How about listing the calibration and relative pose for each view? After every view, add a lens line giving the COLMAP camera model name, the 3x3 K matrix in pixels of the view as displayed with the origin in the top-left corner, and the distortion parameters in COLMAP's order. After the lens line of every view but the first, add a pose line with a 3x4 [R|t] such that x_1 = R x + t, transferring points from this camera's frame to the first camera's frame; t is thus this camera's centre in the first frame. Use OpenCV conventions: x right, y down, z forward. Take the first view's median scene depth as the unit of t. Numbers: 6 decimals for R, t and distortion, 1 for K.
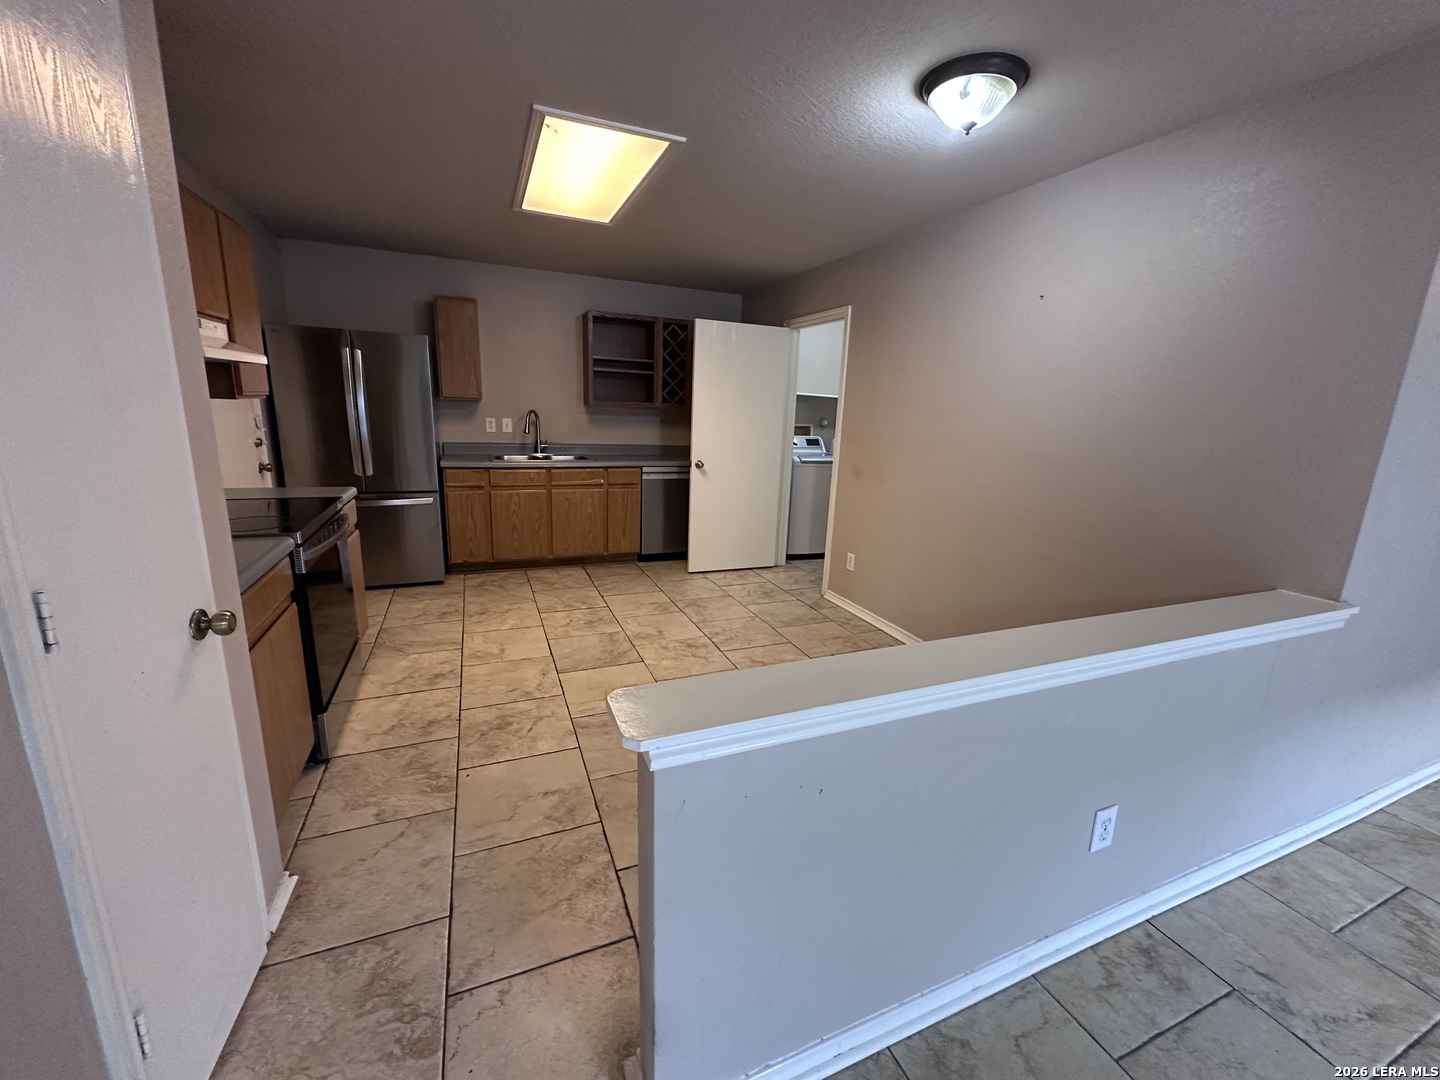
lens RADIAL K [[574.0, 0, 721.6], [0, 574.0, 538.1], [0, 0, 1]] dist [-0.001870, 0.000492]
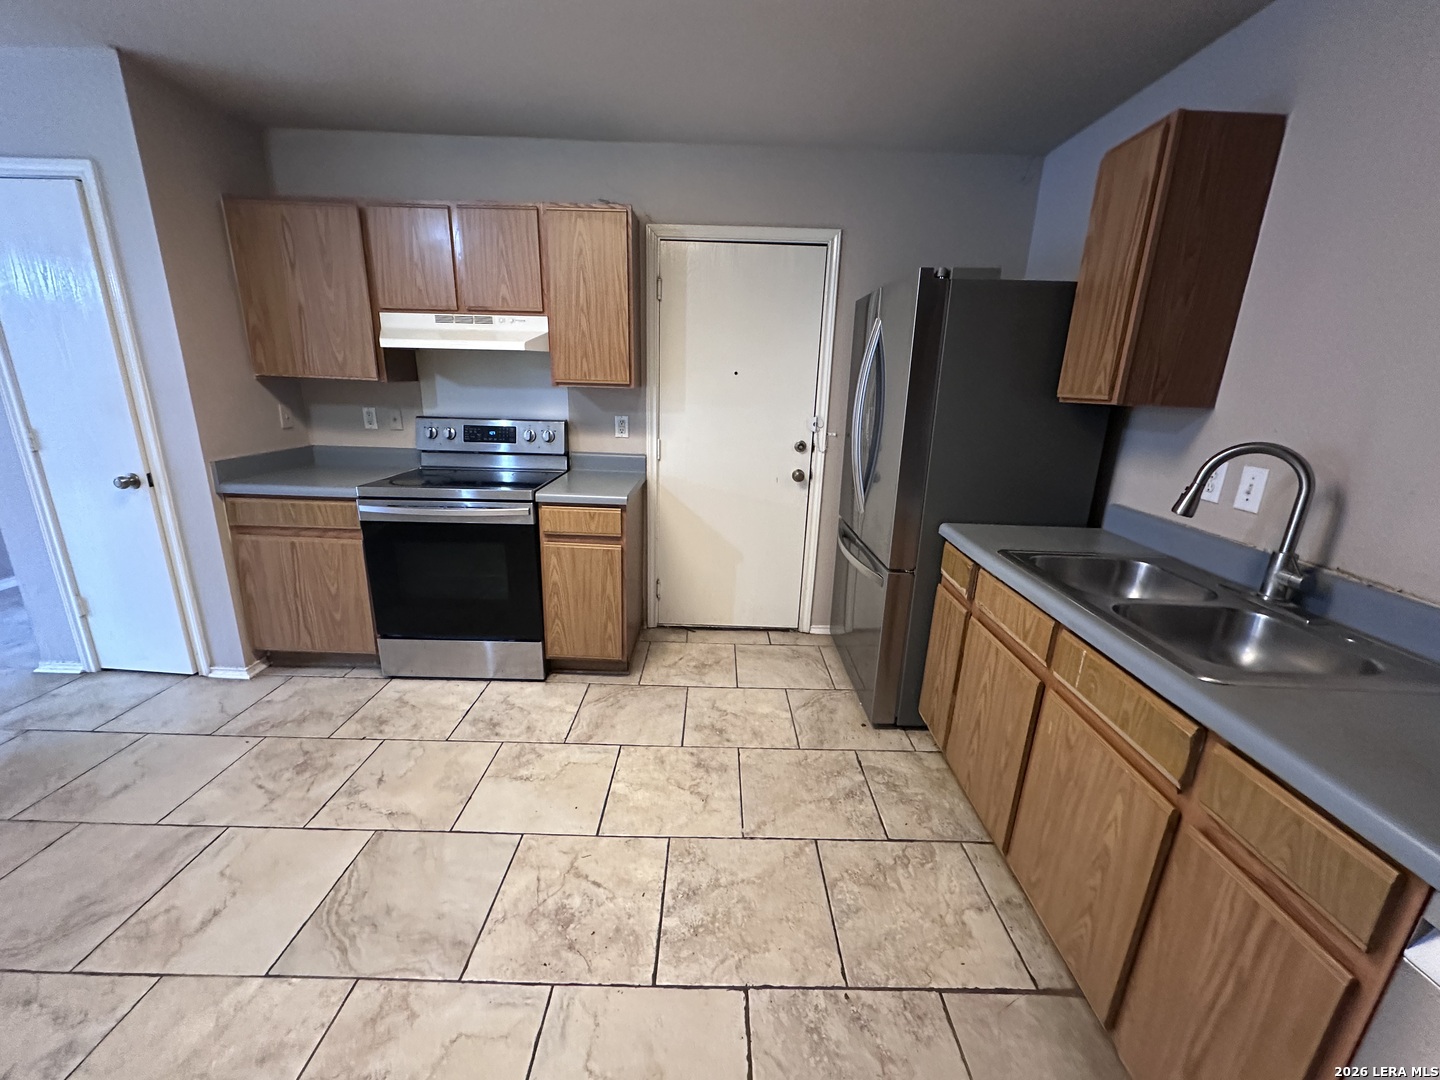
lens RADIAL K [[574.0, 0, 719.0], [0, 574.0, 539.9], [0, 0, 1]] dist [-0.001870, 0.000492]
pose [[-0.385563, 0.199817, -0.900786, 0.052508], [-0.256462, 0.914591, 0.312652, -0.301208], [0.886323, 0.351564, -0.301387, 1.305024]]
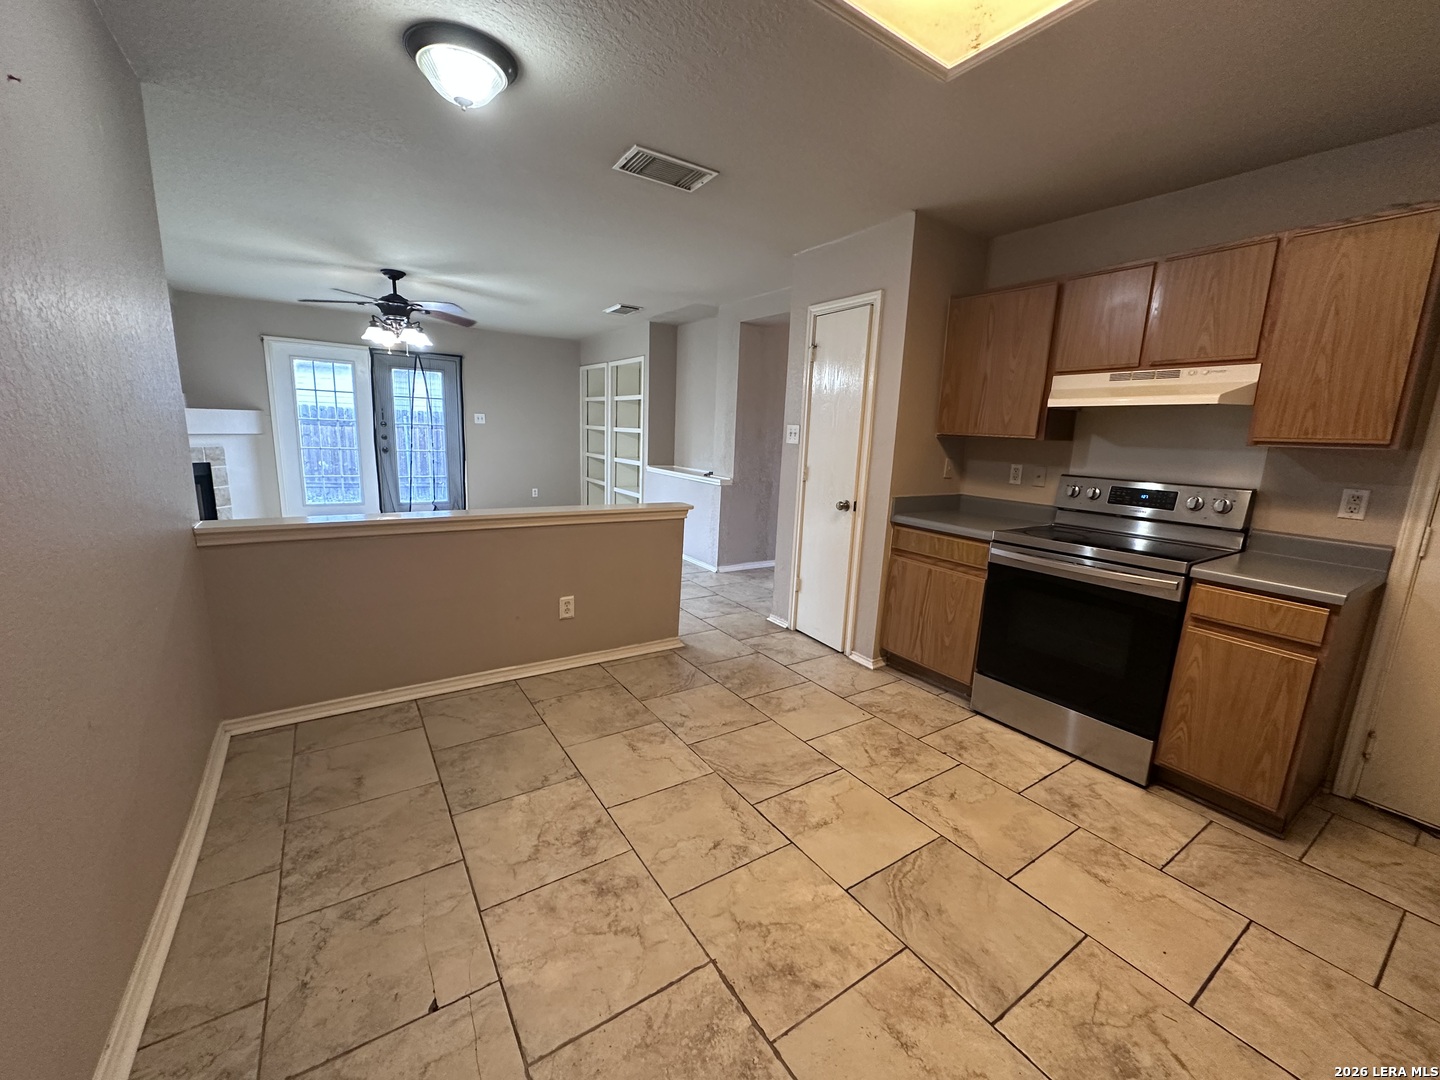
lens RADIAL K [[574.0, 0, 721.1], [0, 574.0, 541.8], [0, 0, 1]] dist [-0.001870, 0.000492]
pose [[-0.978344, -0.040263, -0.203031, 0.097010], [-0.120016, 0.909521, 0.397955, -0.275340], [0.168638, 0.413704, -0.894656, 1.313087]]
